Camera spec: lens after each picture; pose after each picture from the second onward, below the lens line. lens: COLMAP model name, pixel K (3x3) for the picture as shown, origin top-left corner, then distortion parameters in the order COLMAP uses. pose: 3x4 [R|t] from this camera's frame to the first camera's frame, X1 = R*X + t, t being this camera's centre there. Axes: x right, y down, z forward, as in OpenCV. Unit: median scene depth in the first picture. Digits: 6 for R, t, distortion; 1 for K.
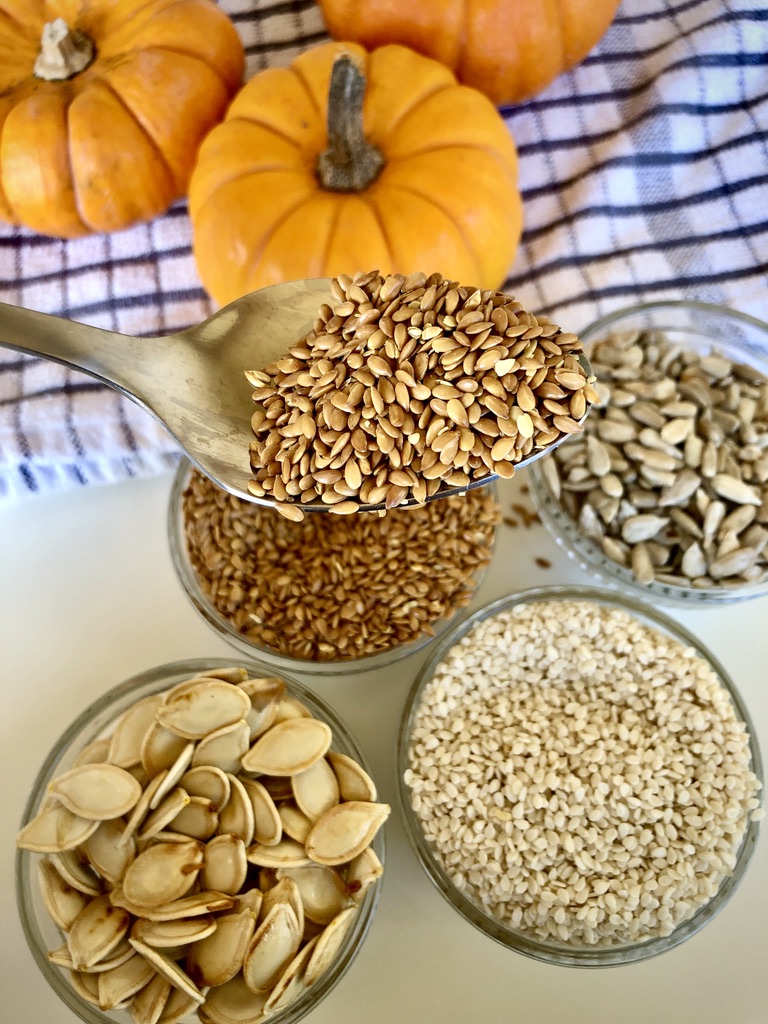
lens RADIAL K [[836.8, 0, 383.1], [0, 836.8, 510.4], [0, 0, 1]] dist [0.001788, 0.016135]
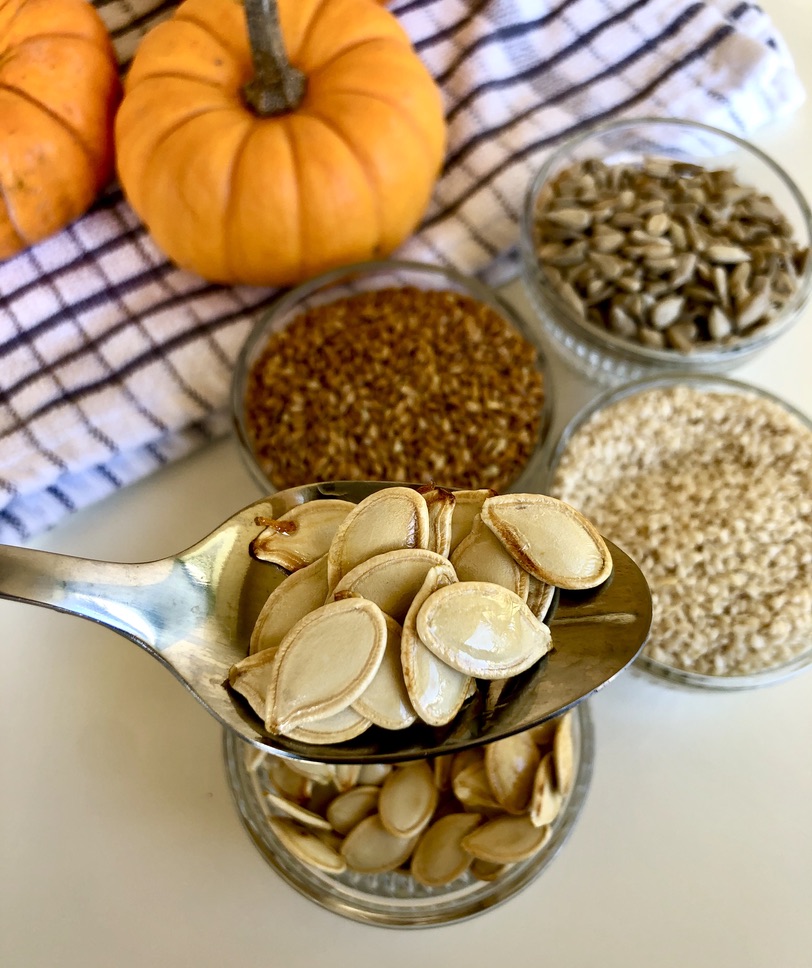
lens RADIAL K [[853.2, 0, 371.9], [0, 853.2, 537.5], [0, 0, 1]] dist [0.036114, -0.010138]
pose [[0.917468, -0.353932, 0.181617, -0.341273], [0.361108, 0.932498, -0.006960, 0.160130], [-0.166894, 0.071969, 0.983345, -0.015136]]
